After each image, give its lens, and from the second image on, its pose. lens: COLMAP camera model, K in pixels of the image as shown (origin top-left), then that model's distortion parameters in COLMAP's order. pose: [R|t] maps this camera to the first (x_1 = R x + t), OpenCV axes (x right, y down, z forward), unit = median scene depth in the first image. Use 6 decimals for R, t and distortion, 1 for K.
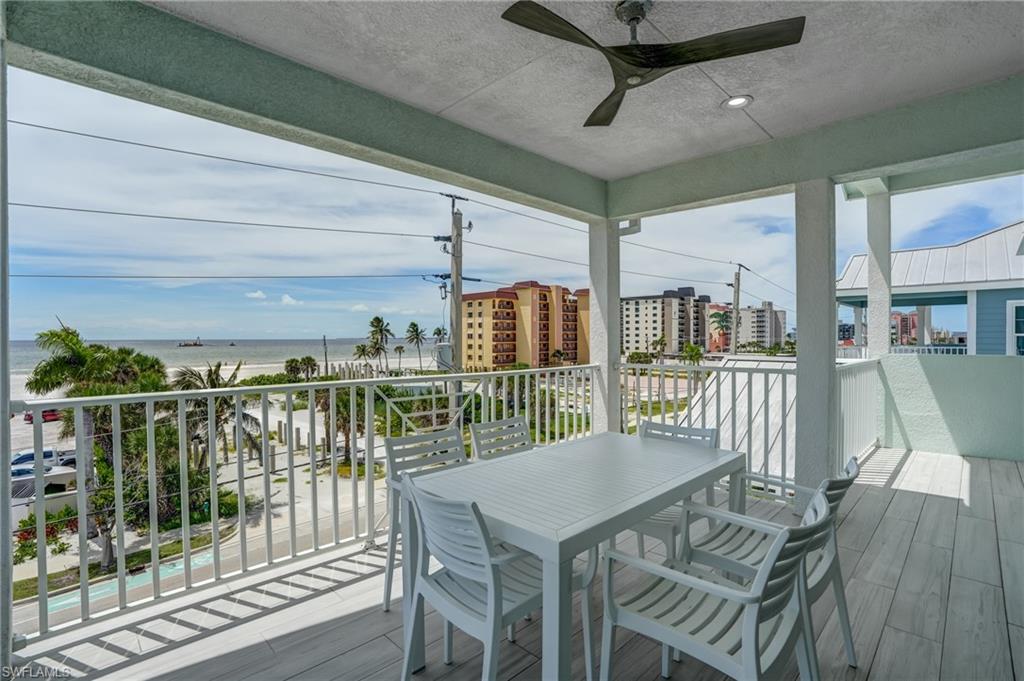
lens RADIAL K [[480.6, 0, 494.6], [0, 480.6, 347.6], [0, 0, 1]] dist [-0.002648, -0.000351]
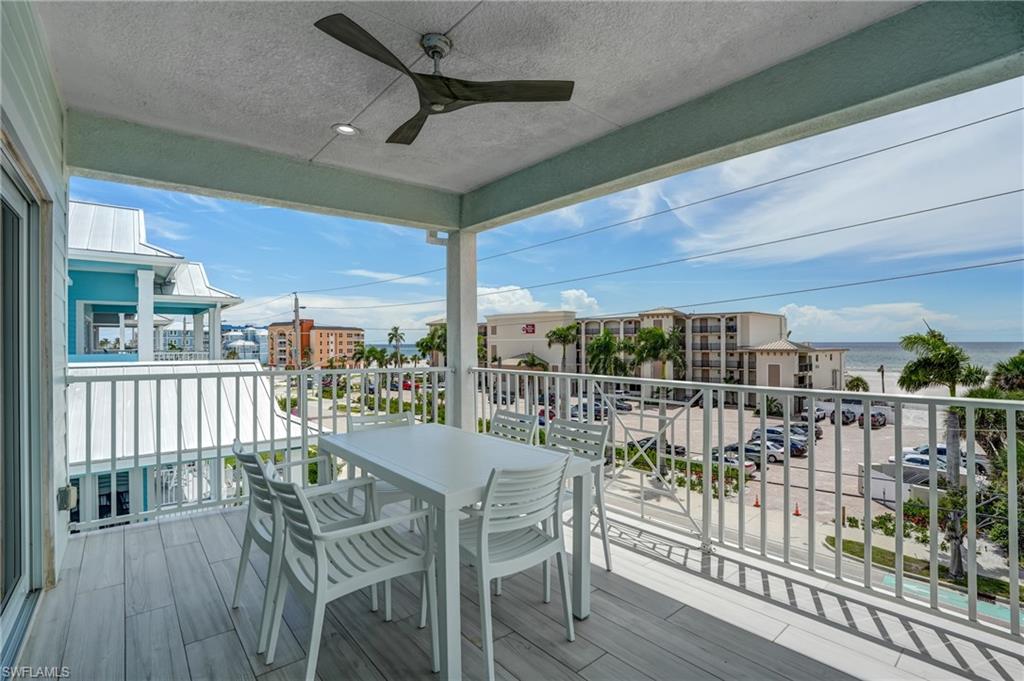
lens RADIAL K [[483.6, 0, 518.3], [0, 483.6, 341.6], [0, 0, 1]] dist [-0.024395, 0.000748]
pose [[-0.091529, -0.000041, -0.995802, 0.227113], [-0.024698, 0.999692, 0.002229, 0.002486], [0.995496, 0.024798, -0.091502, 0.199852]]
